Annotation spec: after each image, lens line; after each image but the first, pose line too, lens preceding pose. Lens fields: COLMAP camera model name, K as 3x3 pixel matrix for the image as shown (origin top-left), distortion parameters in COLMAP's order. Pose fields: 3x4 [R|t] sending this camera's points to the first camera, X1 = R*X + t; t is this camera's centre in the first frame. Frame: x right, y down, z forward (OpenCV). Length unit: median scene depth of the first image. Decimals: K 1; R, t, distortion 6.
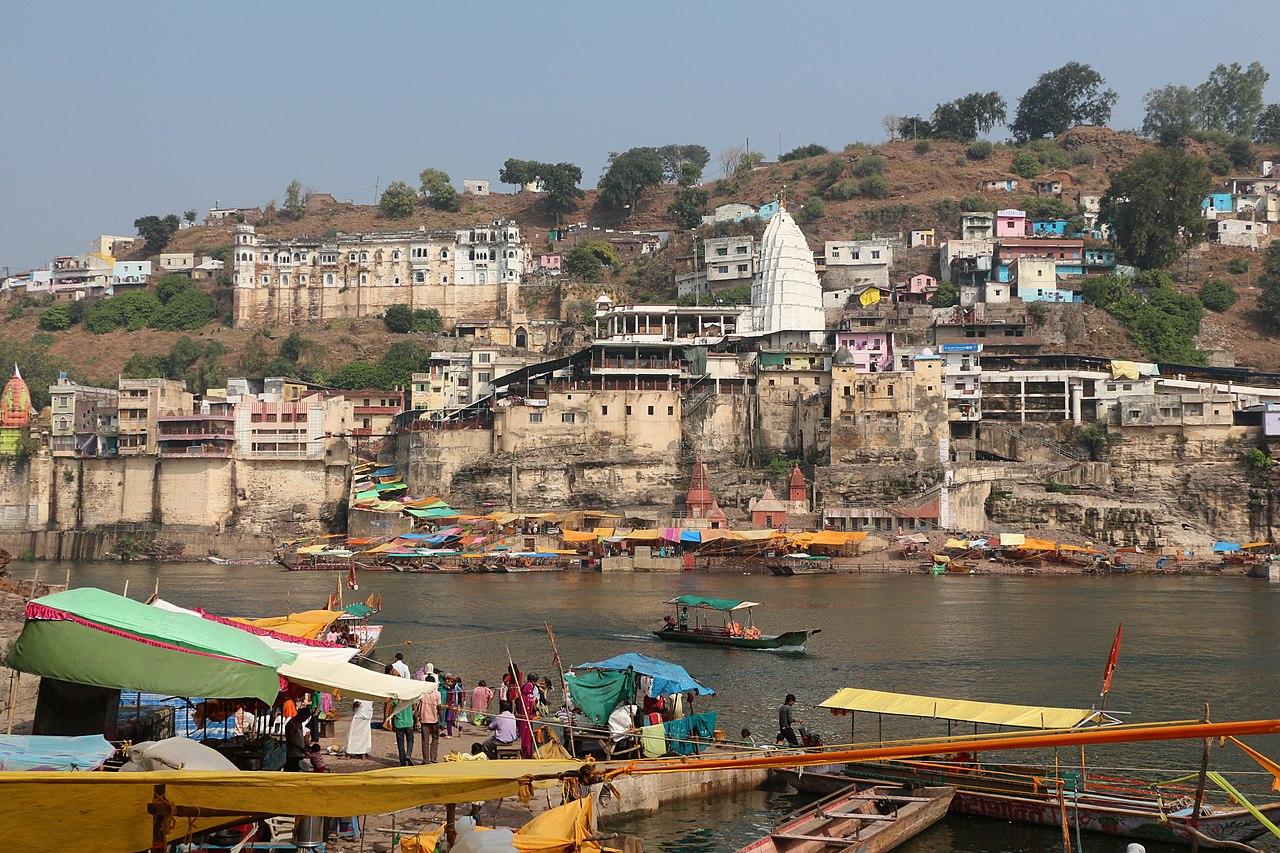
lens RADIAL K [[1585.0, 0, 629.9], [0, 1585.0, 428.6], [0, 0, 1]] dist [-0.032985, 0.000000]
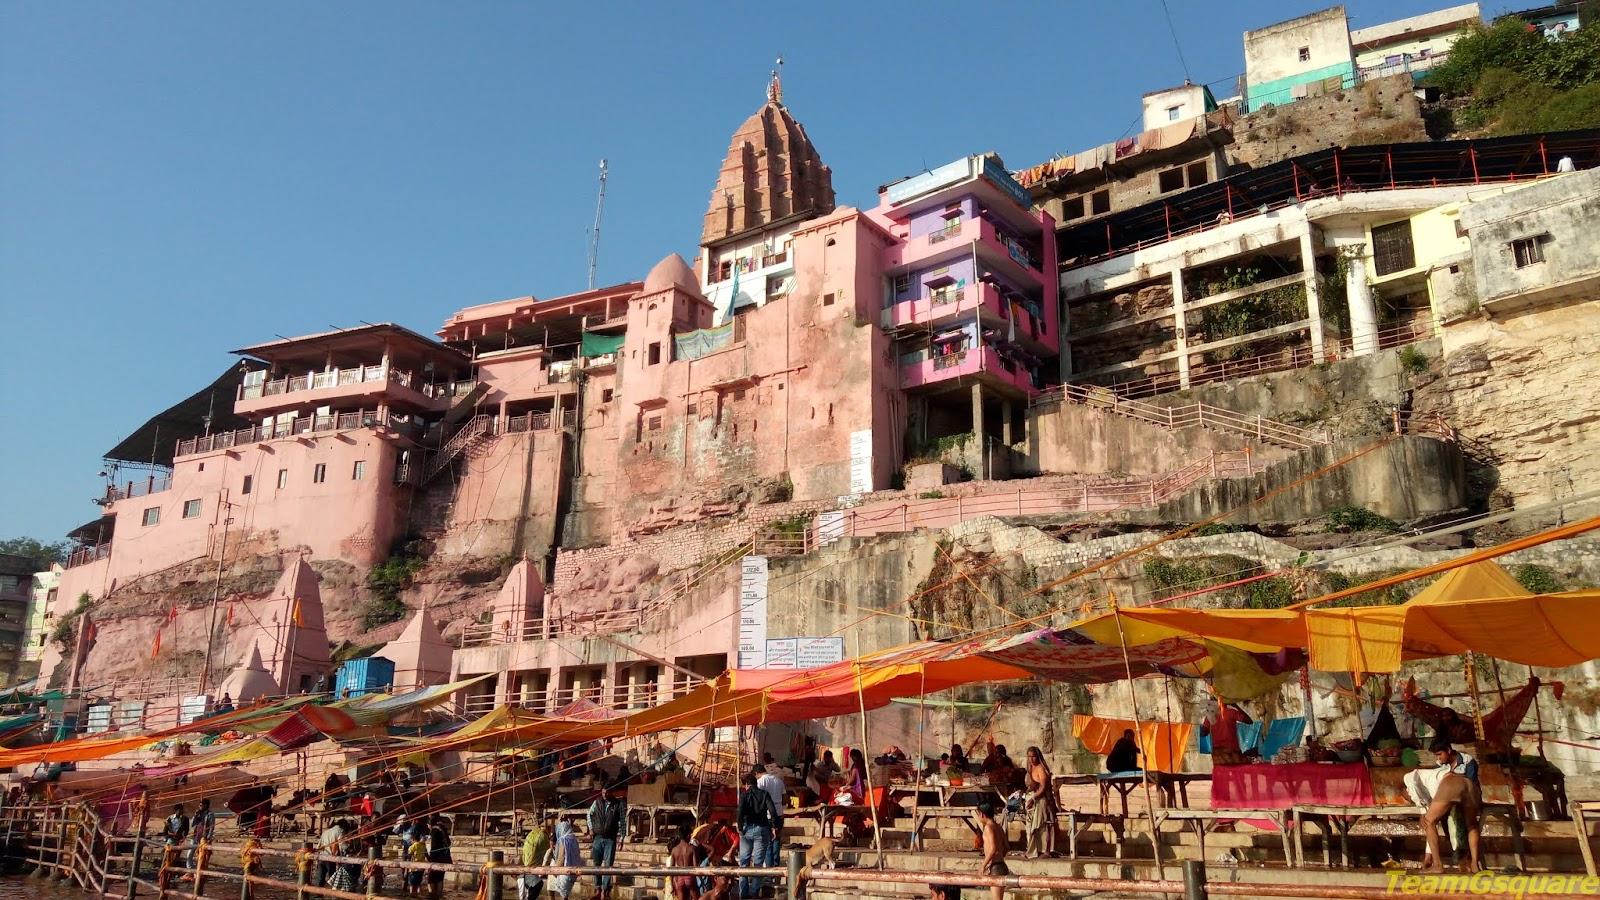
lens RADIAL K [[1208.8, 0, 793.6], [0, 1208.8, 455.8], [0, 0, 1]] dist [-0.002742, -0.000506]
pose [[0.884033, -0.127835, -0.449603, 0.285191], [0.025915, 0.973800, -0.225925, 0.064526], [0.466705, 0.188074, 0.864184, 0.741711]]
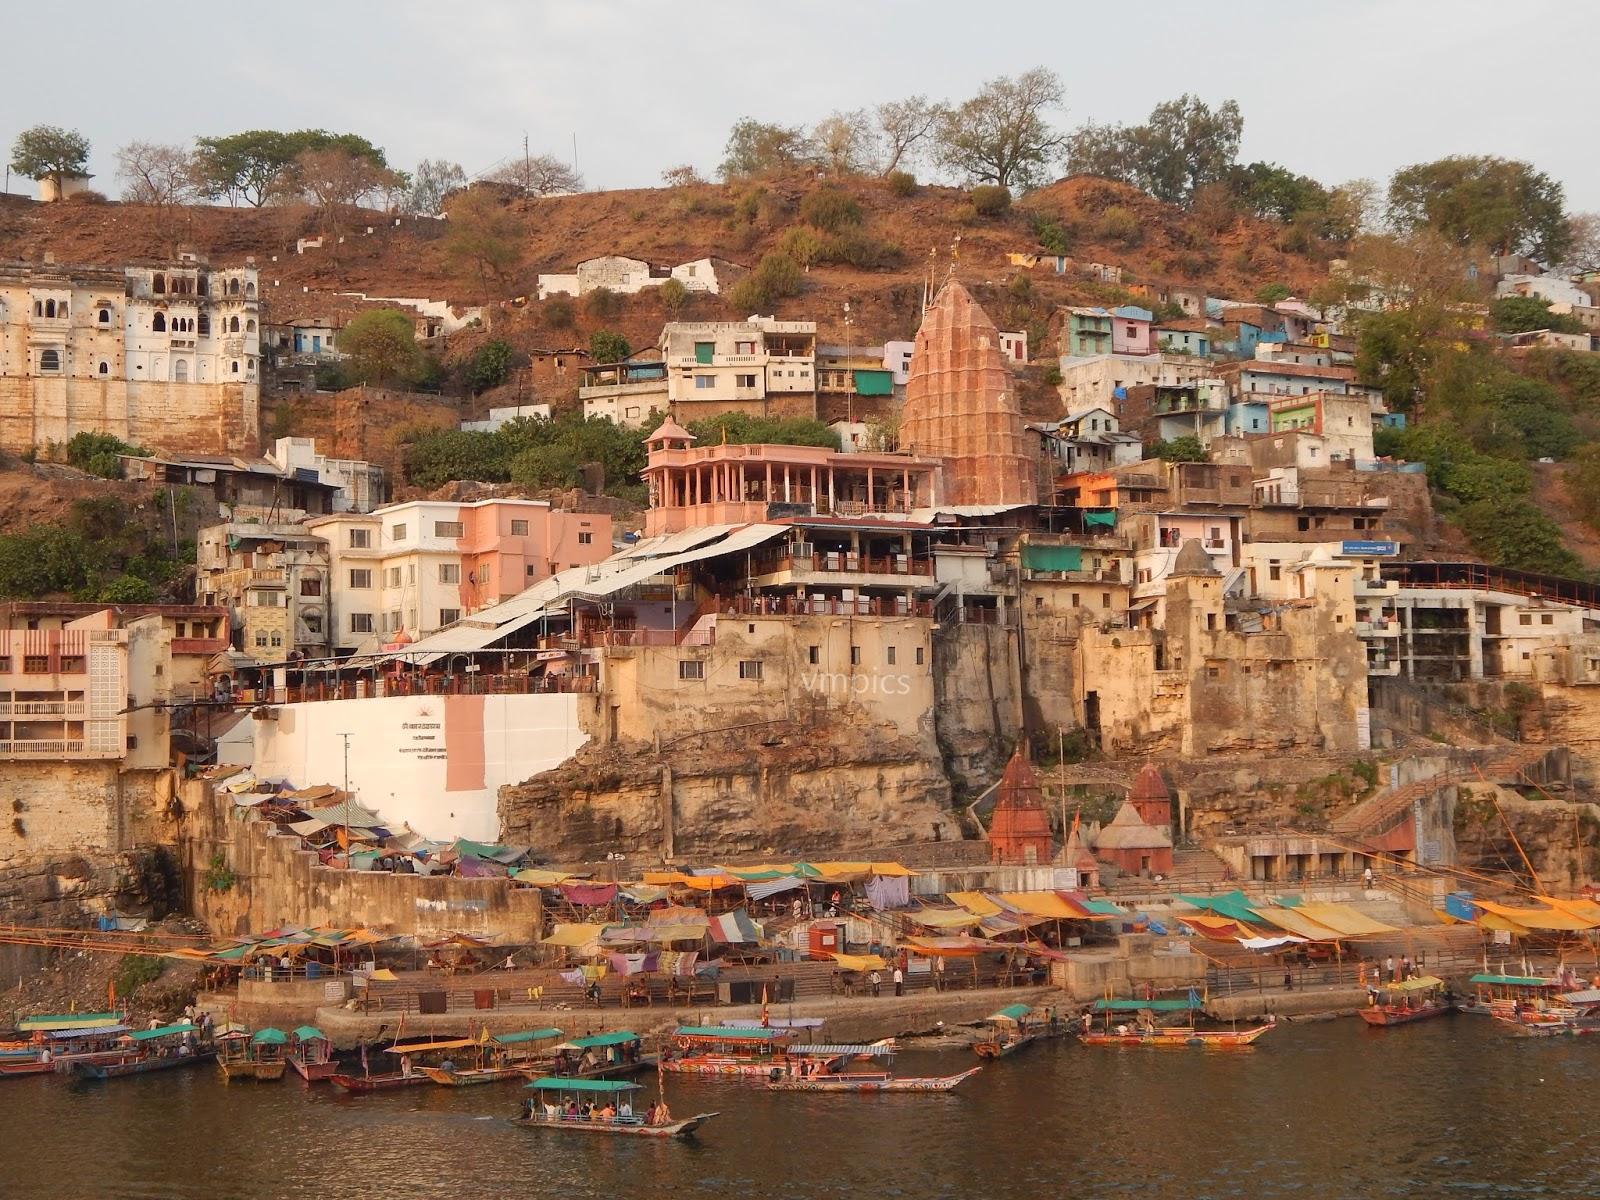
lens RADIAL K [[2580.2, 0, 805.7], [0, 2580.2, 602.8], [0, 0, 1]] dist [-0.022834, 0.000000]
pose [[0.865791, 0.013188, 0.500232, -0.417120], [-0.004755, 0.999824, -0.018130, -0.012899], [-0.500383, 0.013319, 0.865702, 0.284959]]
